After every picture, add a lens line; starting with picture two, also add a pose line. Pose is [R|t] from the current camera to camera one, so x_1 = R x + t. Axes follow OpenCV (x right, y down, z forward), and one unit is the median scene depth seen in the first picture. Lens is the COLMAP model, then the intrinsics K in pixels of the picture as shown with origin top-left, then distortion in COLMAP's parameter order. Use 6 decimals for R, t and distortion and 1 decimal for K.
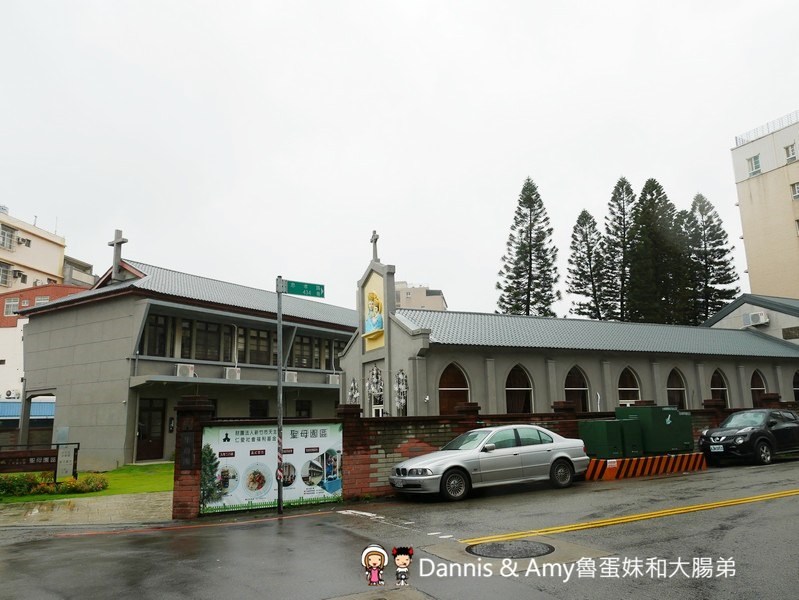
lens RADIAL K [[559.9, 0, 399.5], [0, 559.9, 300.0], [0, 0, 1]] dist [-0.028146, -0.000021]
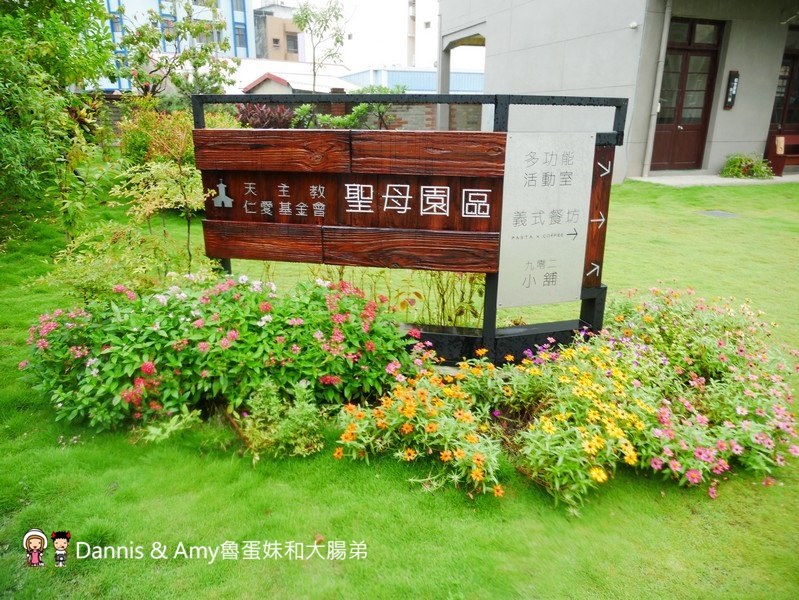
lens RADIAL K [[559.9, 0, 399.5], [0, 559.9, 300.0], [0, 0, 1]] dist [-0.028146, -0.000021]
pose [[0.768836, 0.232563, -0.595656, -0.469522], [0.105992, 0.872284, 0.477375, 0.203925], [0.630601, -0.430158, 0.645993, 0.754035]]
